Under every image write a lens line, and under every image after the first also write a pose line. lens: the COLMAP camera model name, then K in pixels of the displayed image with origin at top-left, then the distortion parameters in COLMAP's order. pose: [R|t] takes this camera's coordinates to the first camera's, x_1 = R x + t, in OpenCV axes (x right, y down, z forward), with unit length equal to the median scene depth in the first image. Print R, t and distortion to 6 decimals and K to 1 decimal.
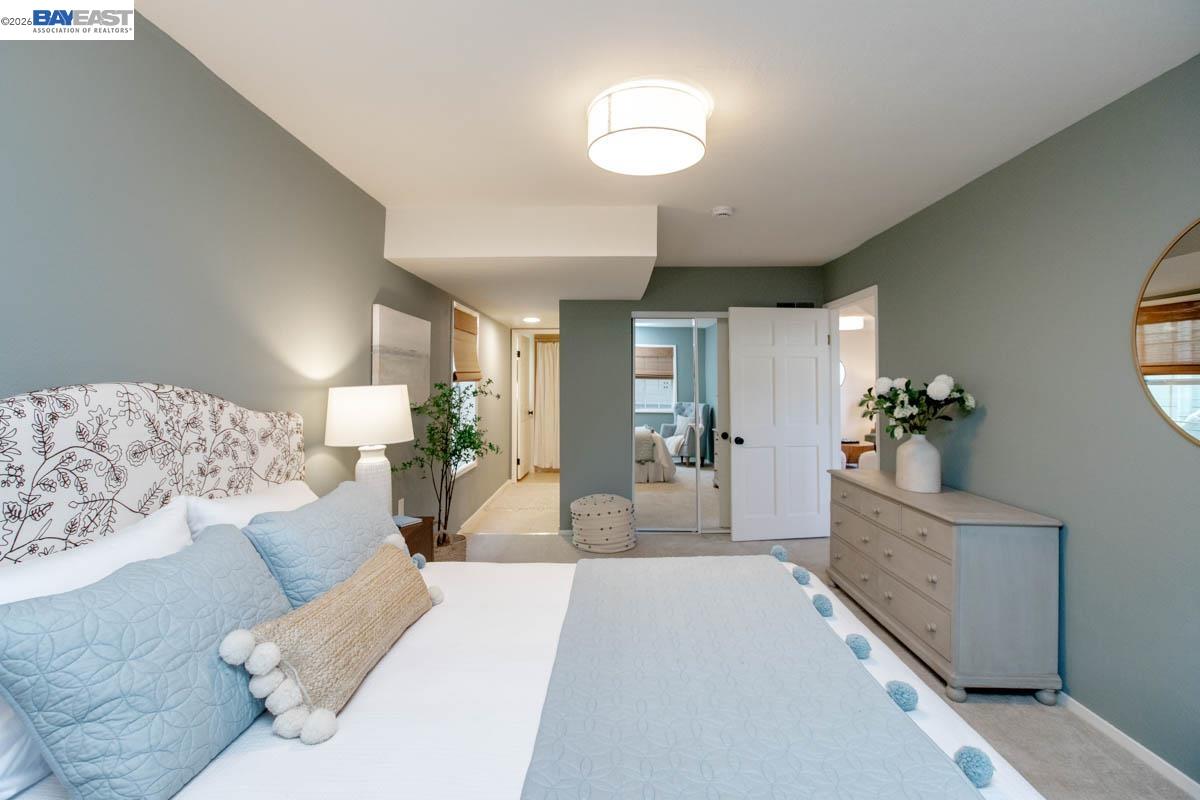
lens RADIAL K [[539.5, 0, 598.4], [0, 539.5, 391.9], [0, 0, 1]] dist [0.000473, -0.000202]
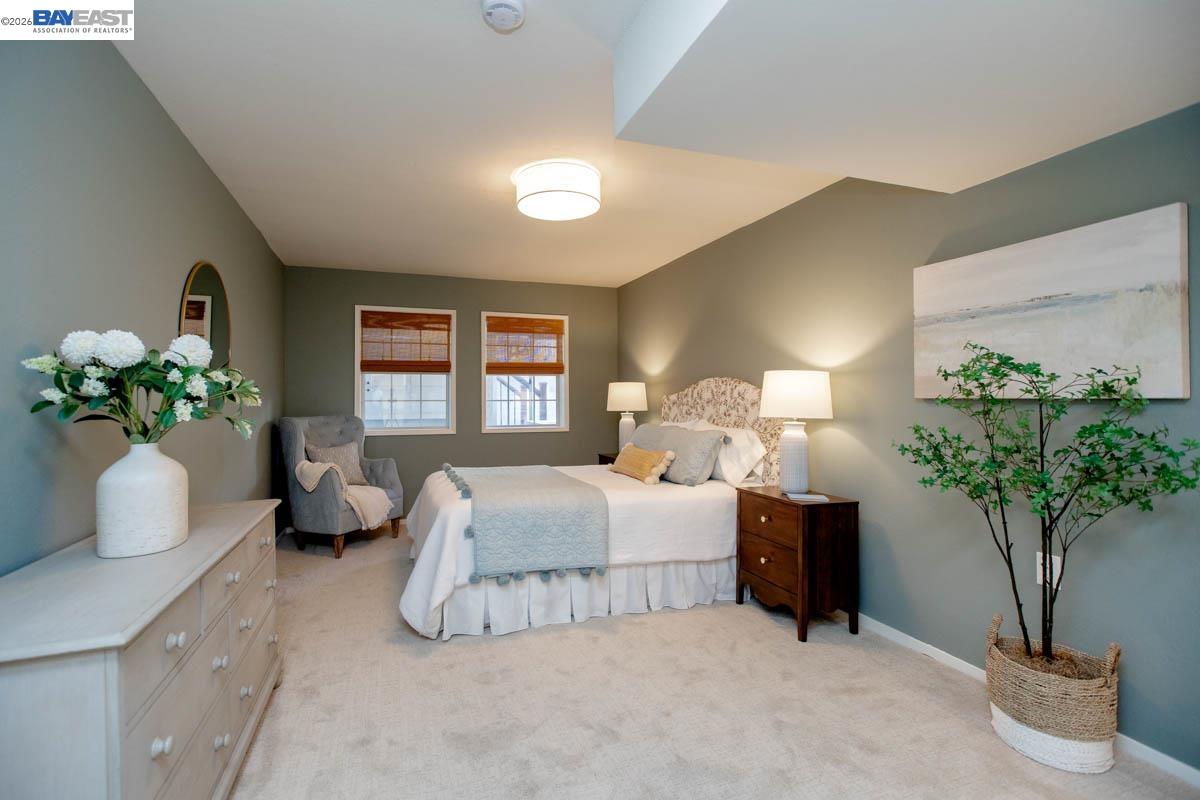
lens RADIAL K [[539.5, 0, 595.8], [0, 539.5, 401.7], [0, 0, 1]] dist [0.000473, -0.000202]
pose [[-0.936525, 0.016091, -0.350231, 0.605515], [0.010419, 0.999782, 0.018073, 0.044874], [0.350446, 0.013276, -0.936489, 2.956010]]
